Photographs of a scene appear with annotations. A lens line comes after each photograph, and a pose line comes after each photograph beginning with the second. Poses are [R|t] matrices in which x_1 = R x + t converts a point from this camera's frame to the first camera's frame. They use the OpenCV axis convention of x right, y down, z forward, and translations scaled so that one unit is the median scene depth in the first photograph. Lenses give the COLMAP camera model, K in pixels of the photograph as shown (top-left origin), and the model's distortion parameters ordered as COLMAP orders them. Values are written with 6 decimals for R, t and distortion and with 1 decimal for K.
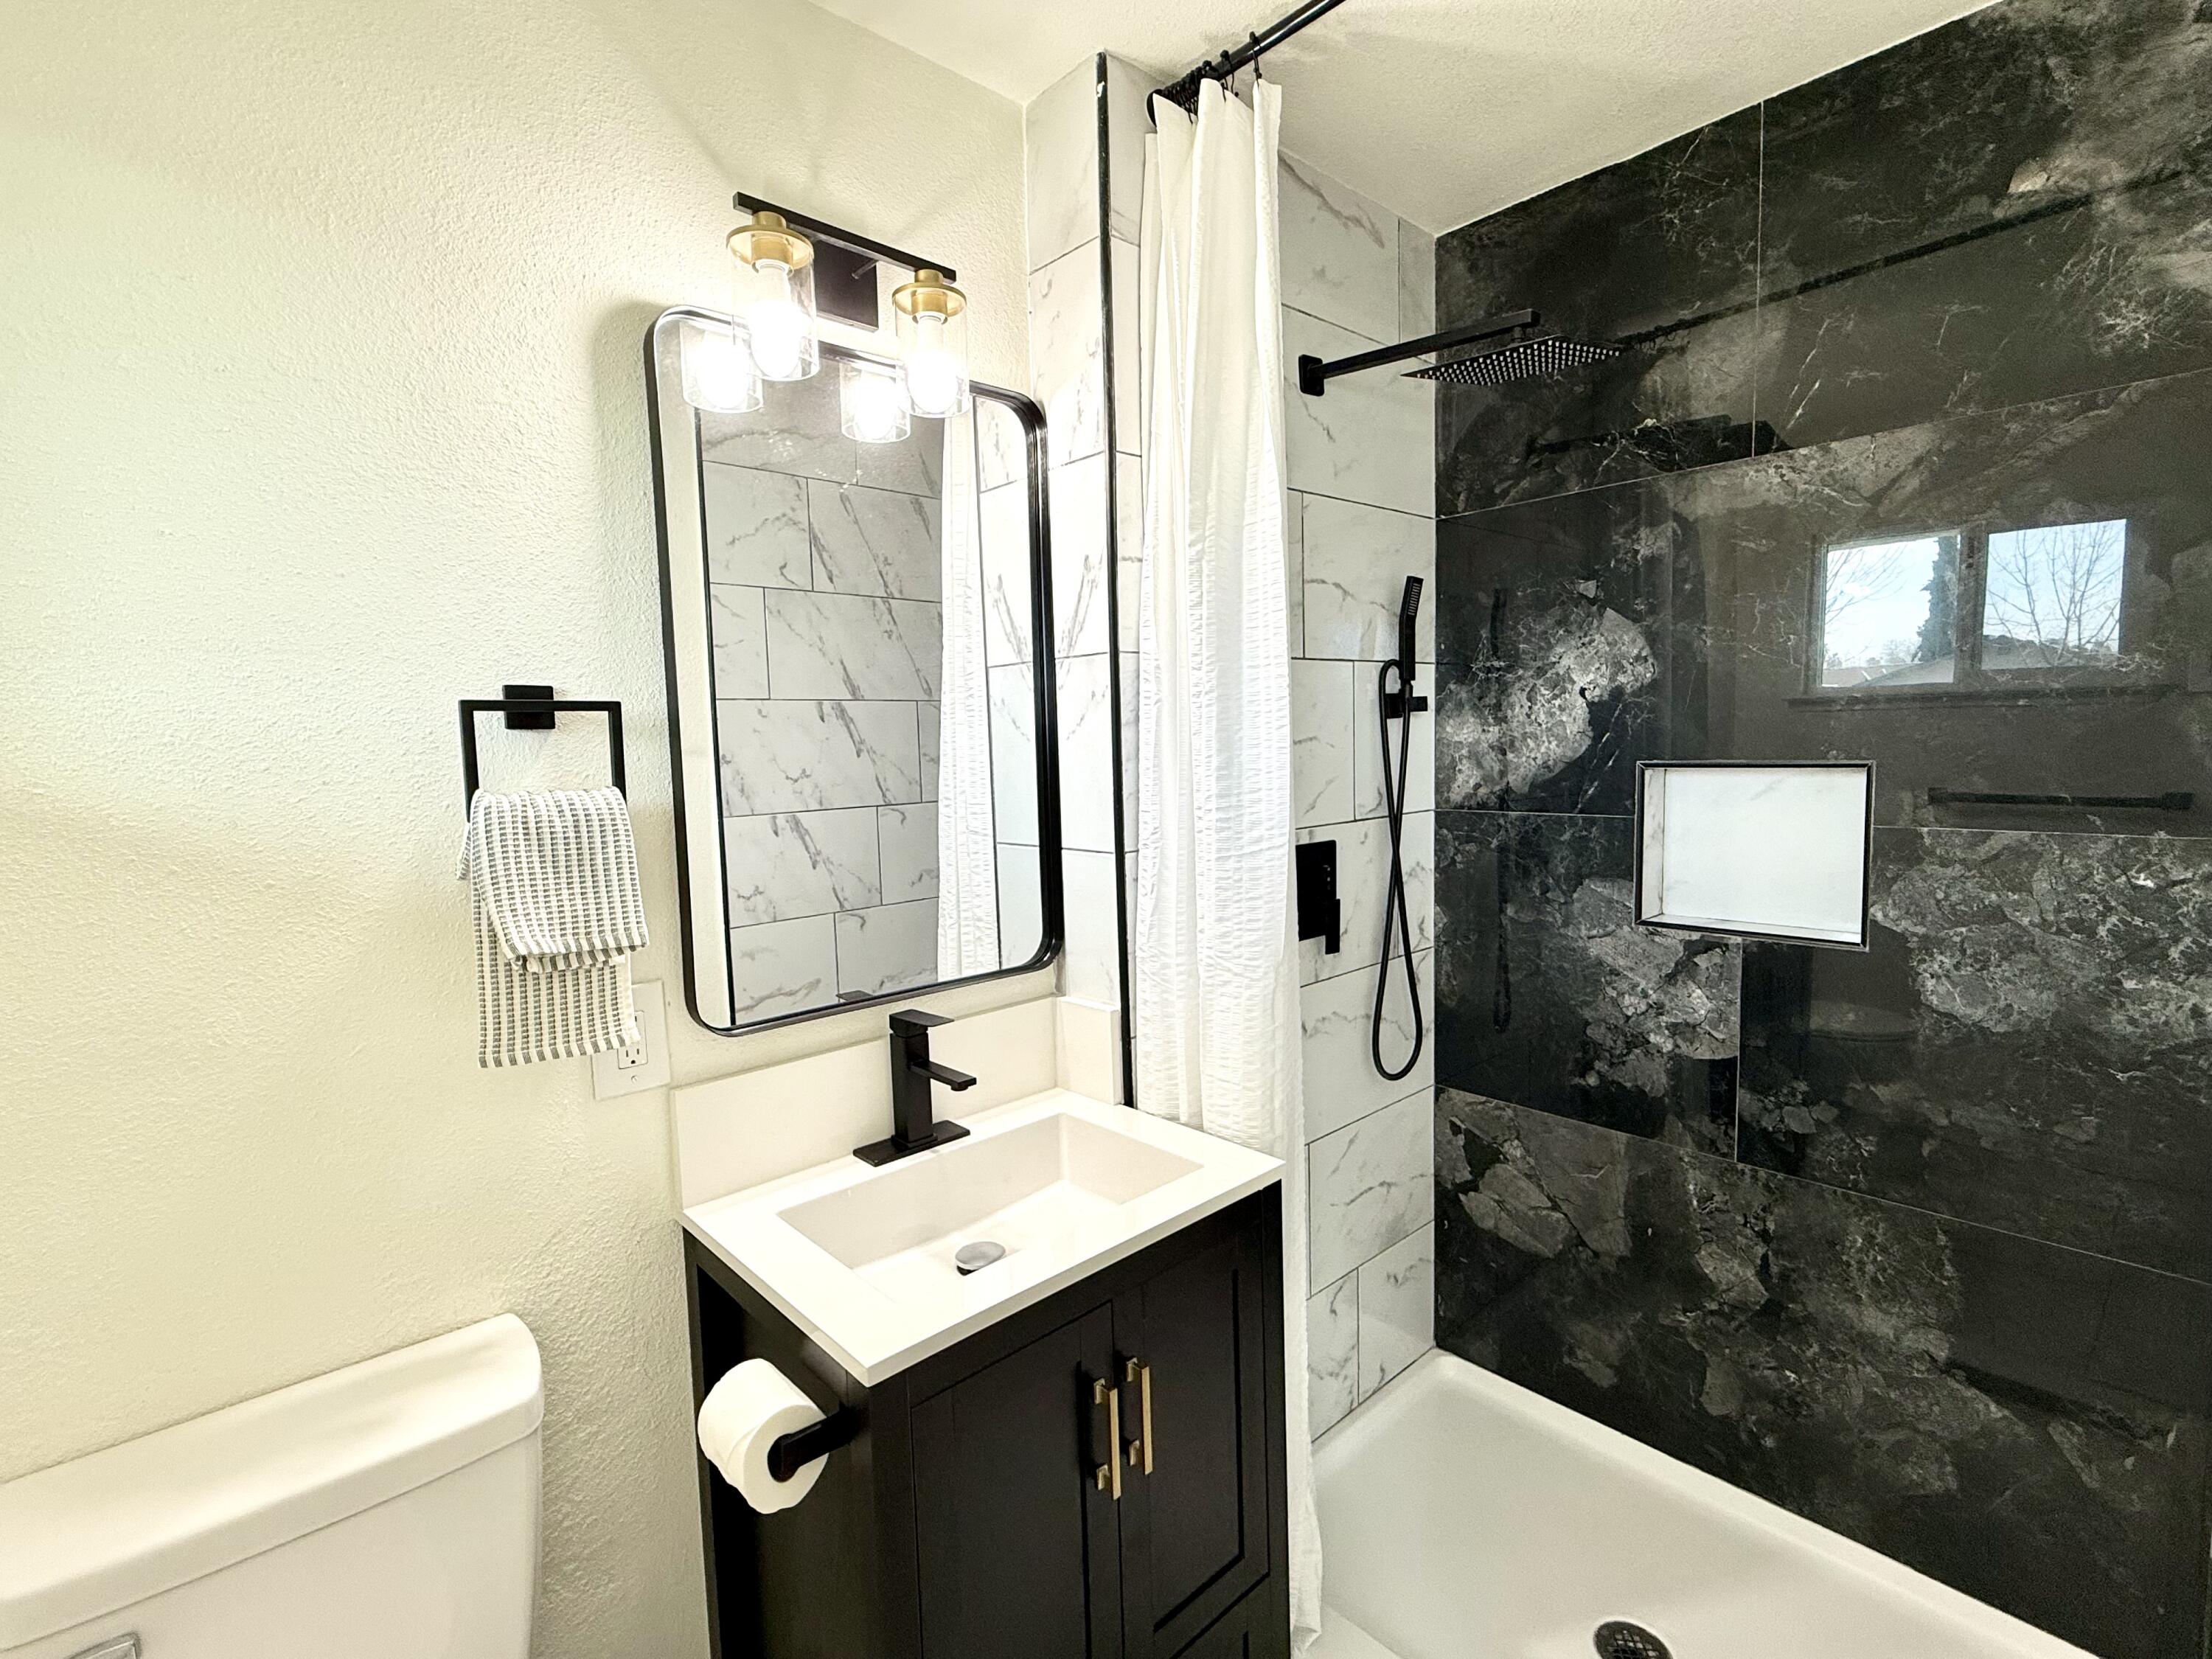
lens RADIAL K [[1014.3, 0, 1106.0], [0, 1014.3, 829.5], [0, 0, 1]] dist [-0.001487, -0.000194]
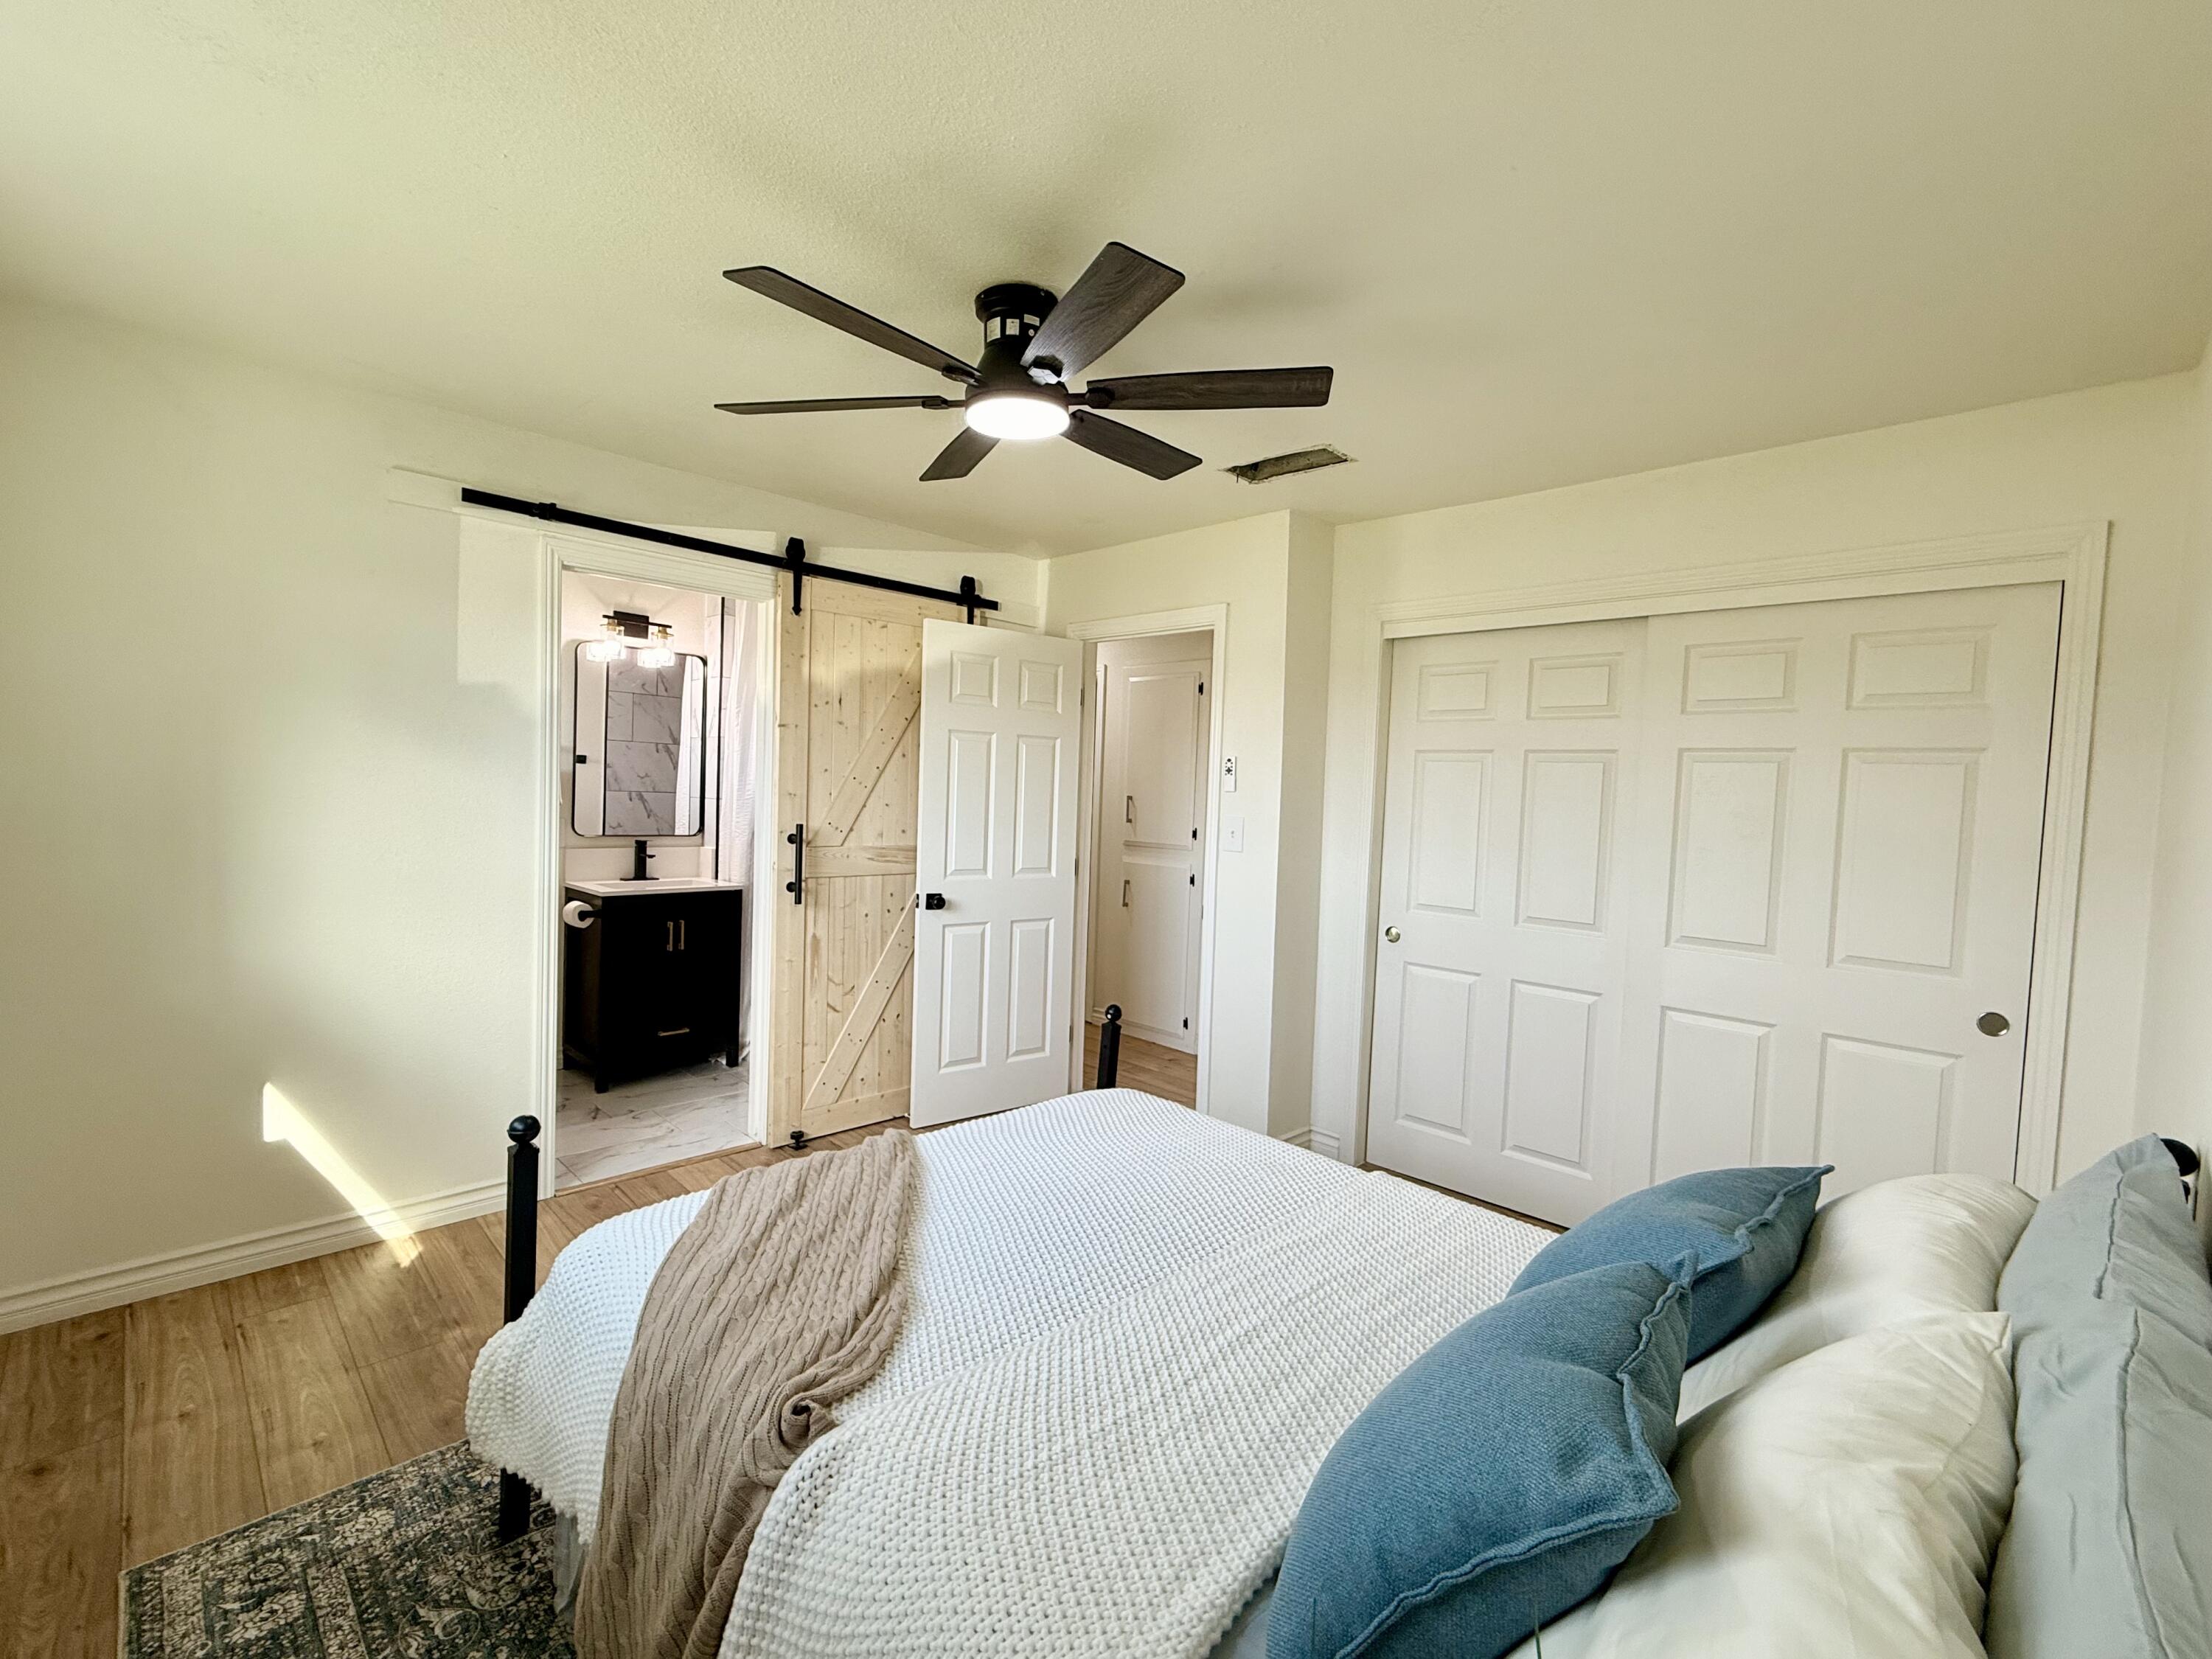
lens RADIAL K [[959.9, 0, 1106.0], [0, 959.9, 829.5], [0, 0, 1]] dist [0.001266, 0.000145]
pose [[0.995752, 0.063969, 0.066229, 0.994028], [-0.060522, 0.996769, -0.052817, 0.199322], [-0.069394, 0.048584, 0.996406, -2.016271]]
